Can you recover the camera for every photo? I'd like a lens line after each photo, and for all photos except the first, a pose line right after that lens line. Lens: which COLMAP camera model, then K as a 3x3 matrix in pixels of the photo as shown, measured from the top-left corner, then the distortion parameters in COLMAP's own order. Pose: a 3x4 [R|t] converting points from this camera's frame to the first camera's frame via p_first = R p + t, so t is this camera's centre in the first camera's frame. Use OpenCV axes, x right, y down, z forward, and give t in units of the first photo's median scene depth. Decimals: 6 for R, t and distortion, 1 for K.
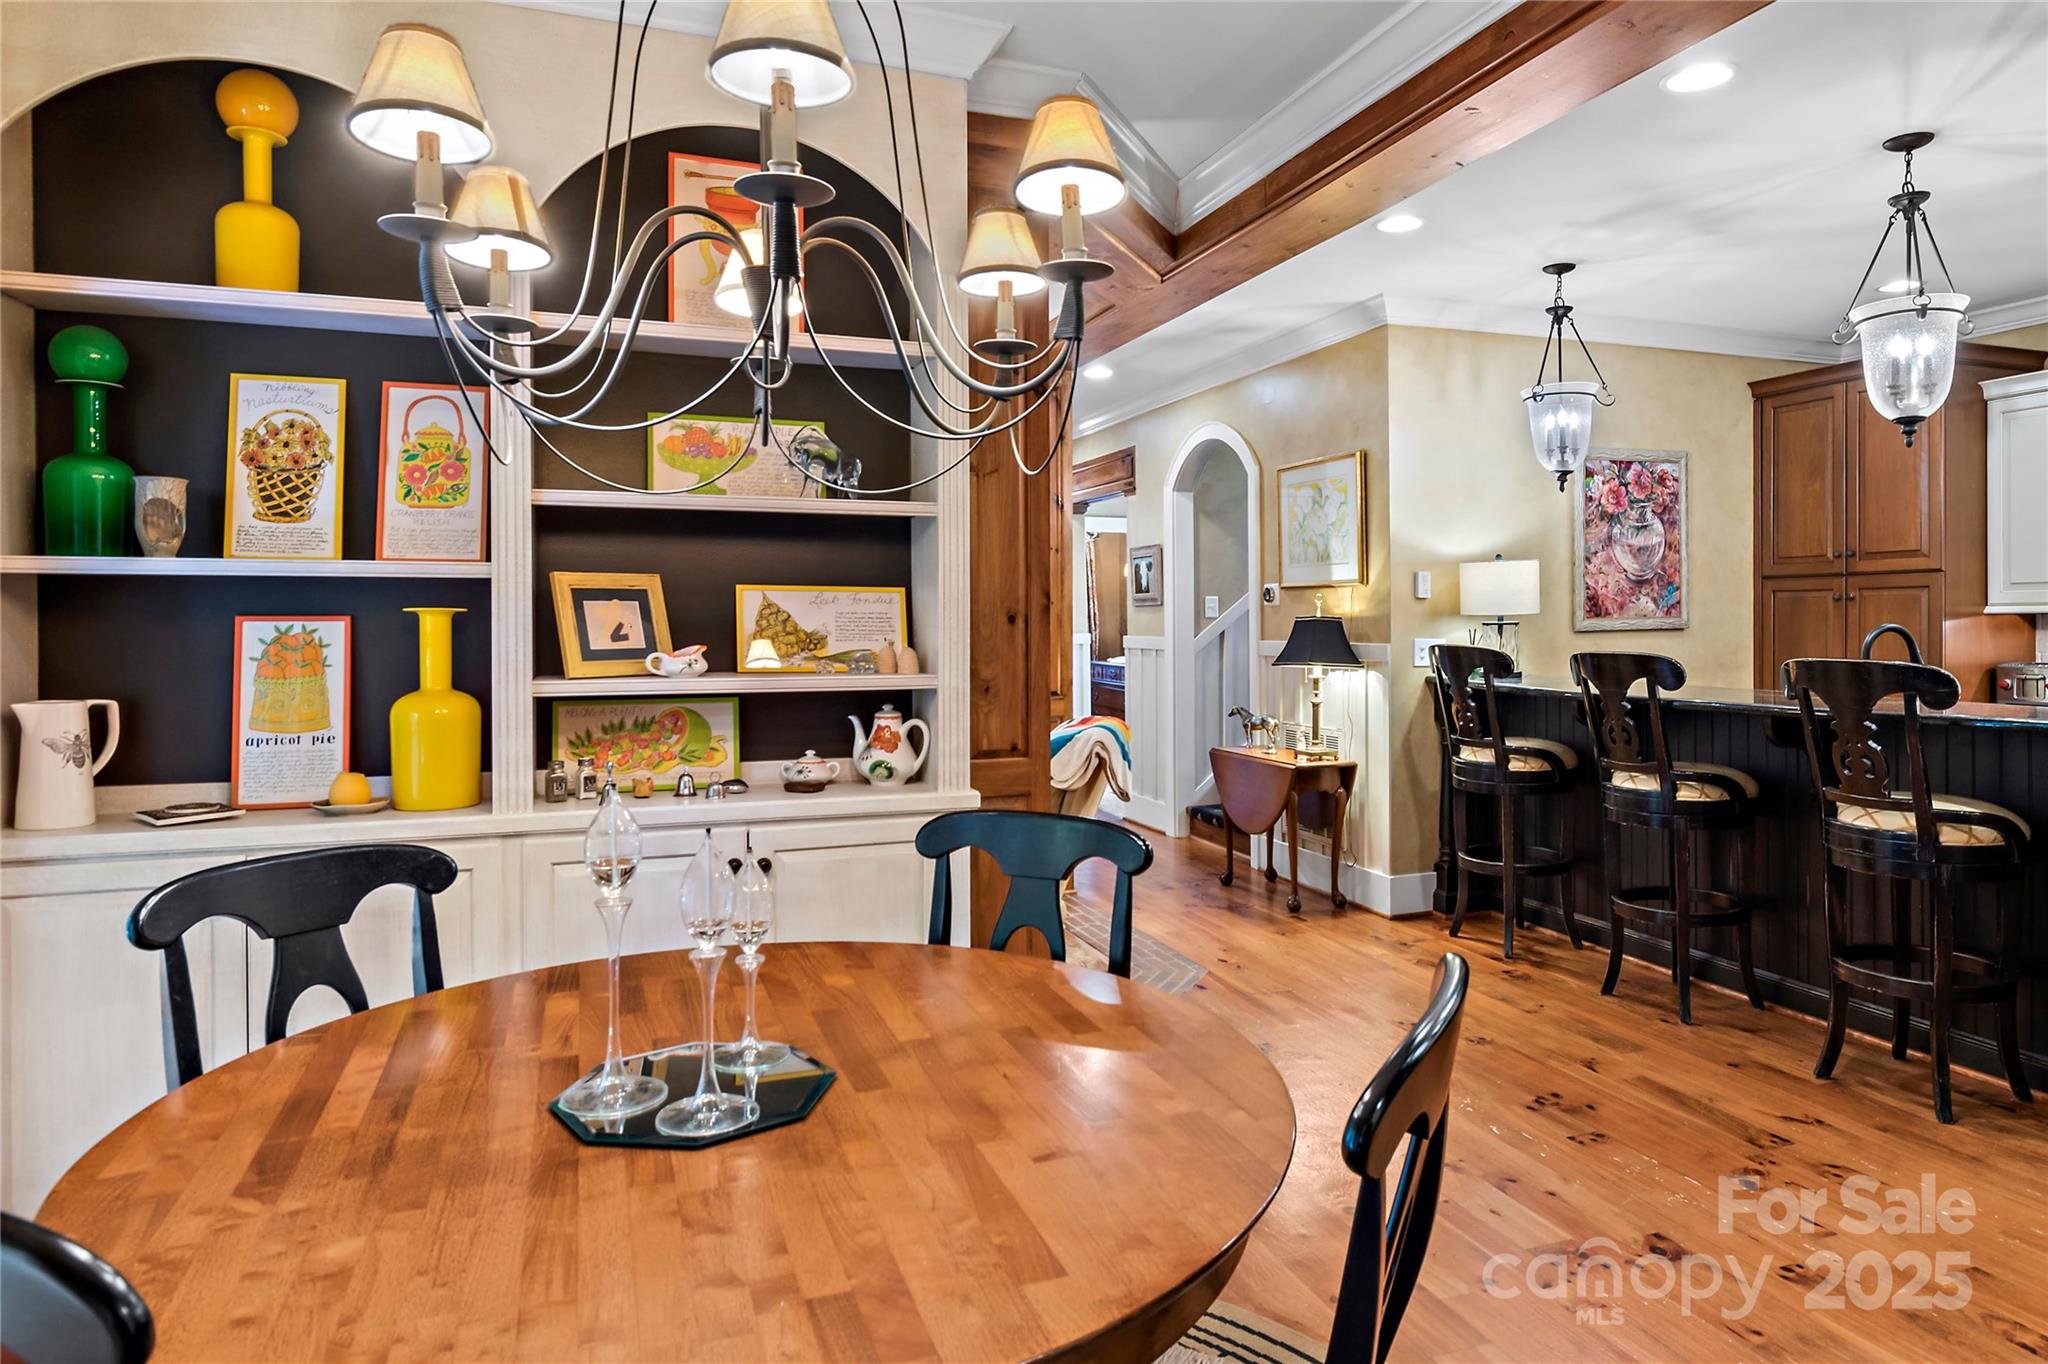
lens RADIAL K [[1177.4, 0, 1145.0], [0, 1177.4, 623.9], [0, 0, 1]] dist [0.001220, 0.000381]
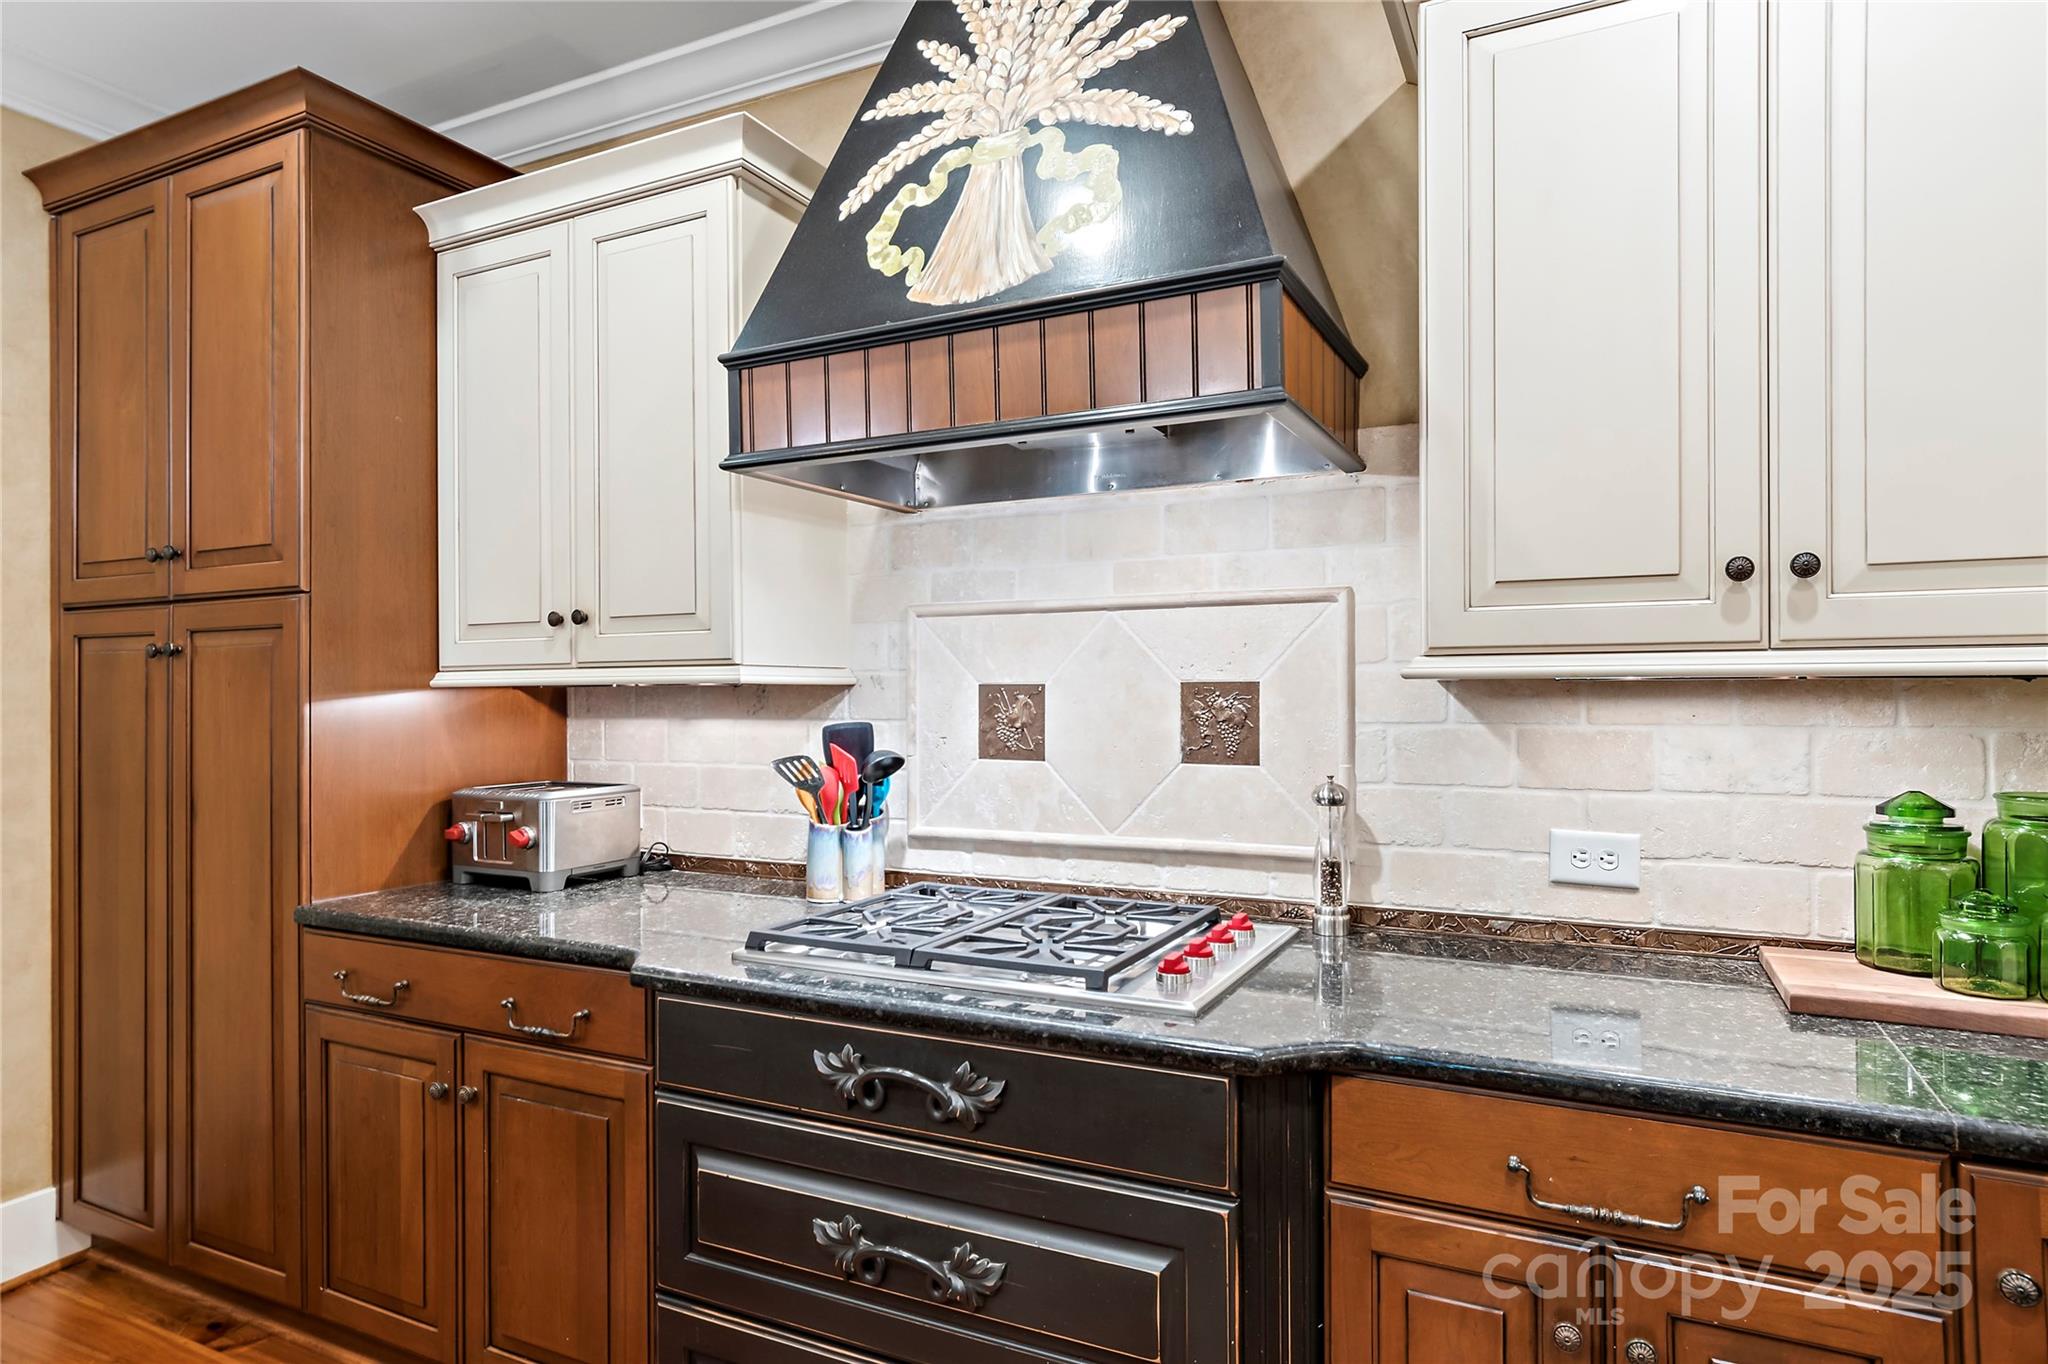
lens RADIAL K [[1093.4, 0, 1030.0], [0, 1093.4, 698.8], [0, 0, 1]] dist [-0.004672, 0.005791]
pose [[0.755189, -0.004772, 0.655489, 0.604043], [0.004384, 0.999988, 0.002229, -0.003975], [-0.655492, 0.001190, 0.755201, 0.497893]]
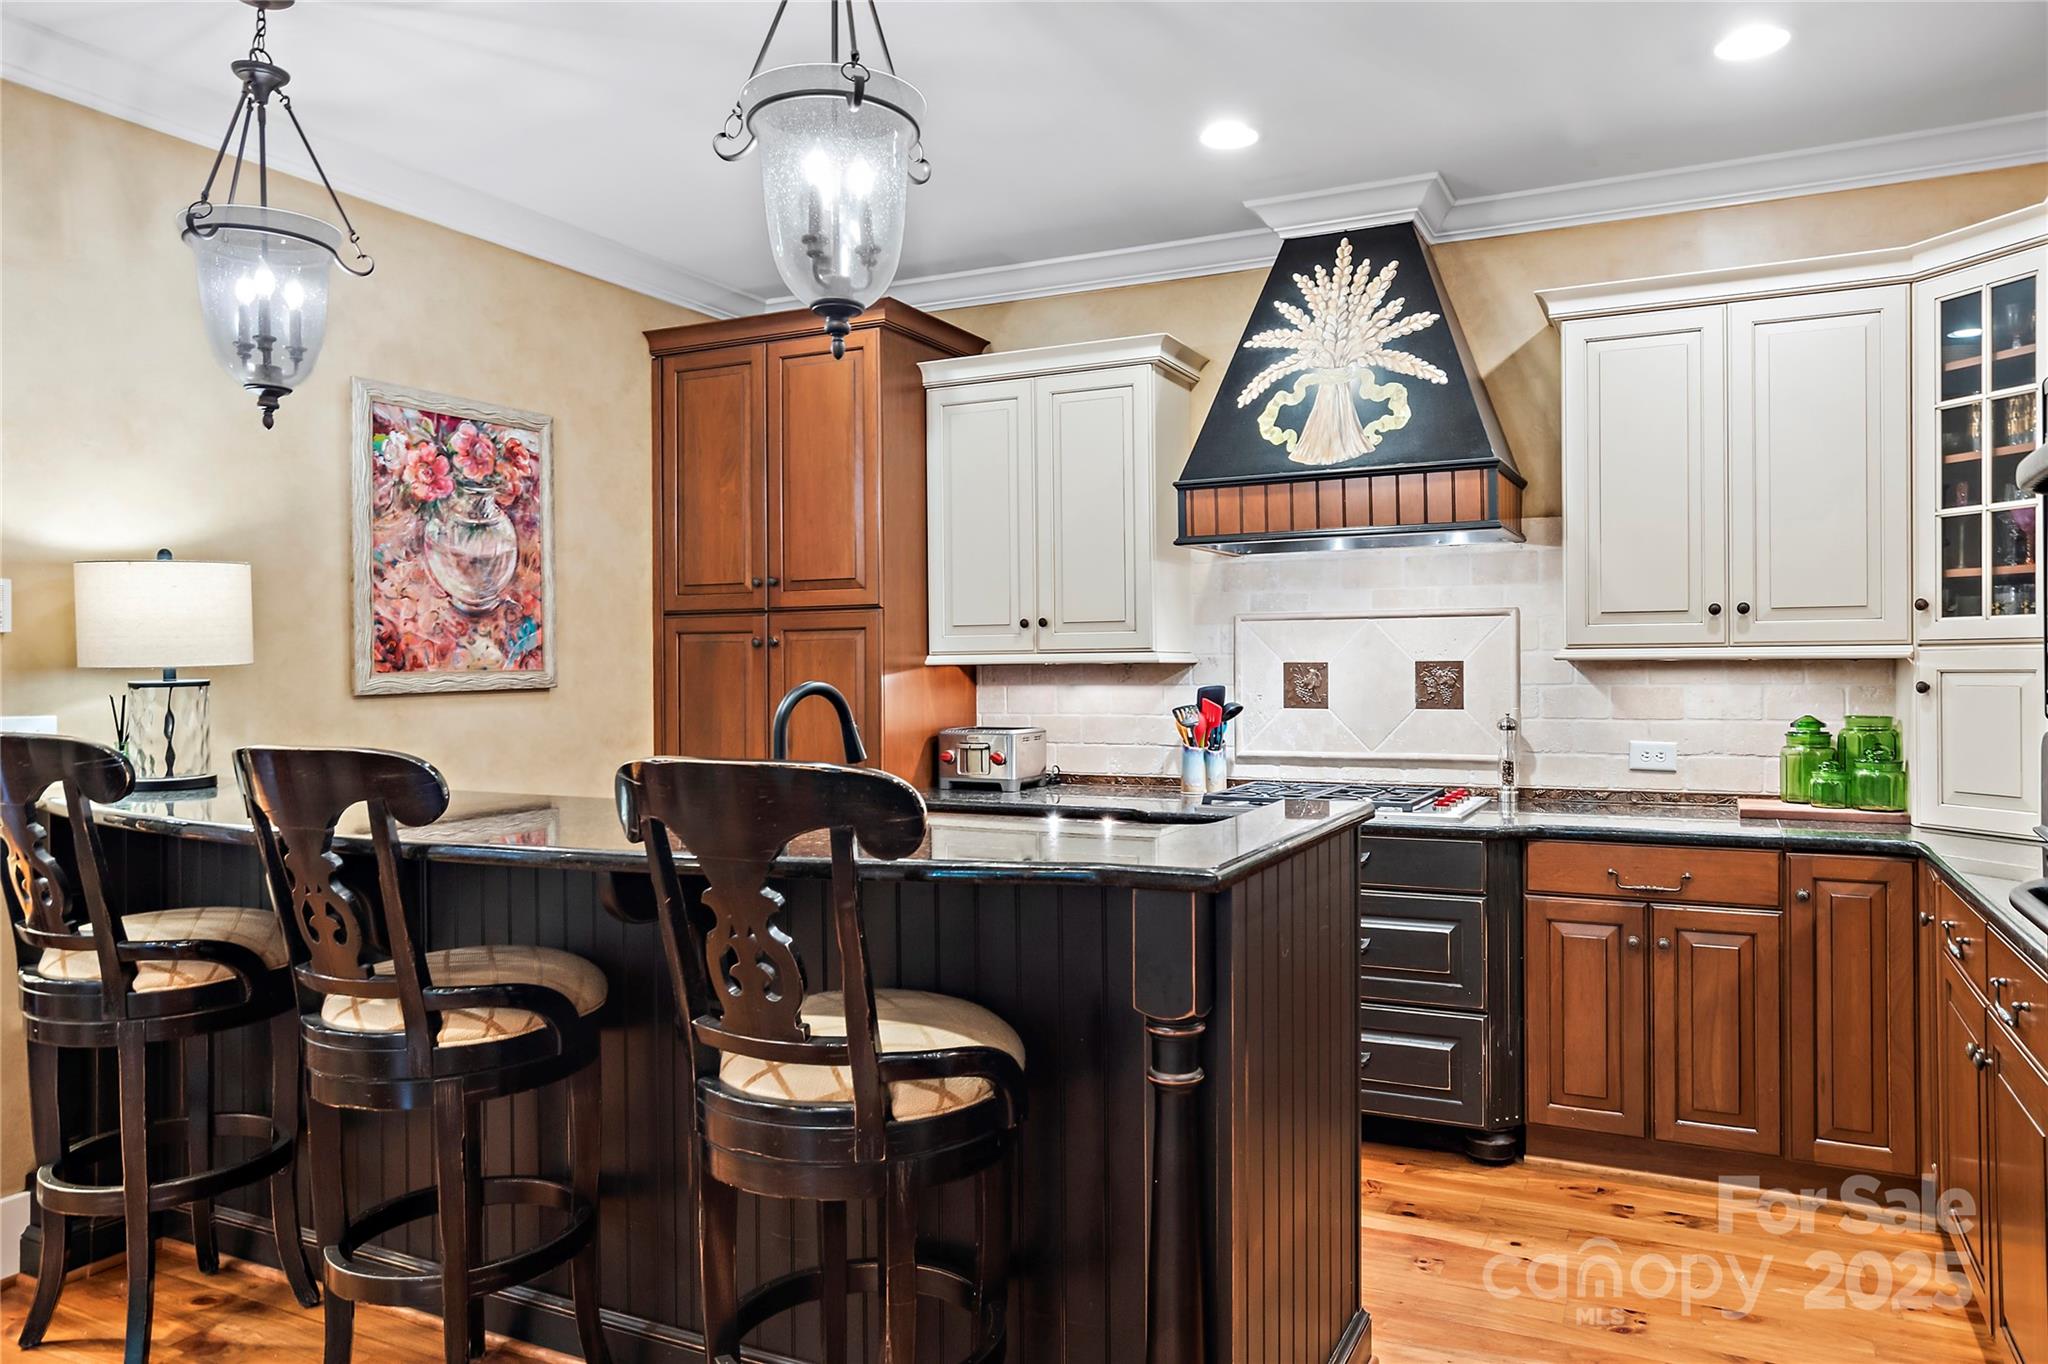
lens RADIAL K [[1307.6, 0, 1030.1], [0, 1307.6, 677.9], [0, 0, 1]] dist [-0.008874, 0.001102]
pose [[0.754398, -0.006657, 0.656384, 0.204254], [0.006249, 0.999976, 0.002959, -0.002547], [-0.656388, 0.001870, 0.754421, 0.312134]]
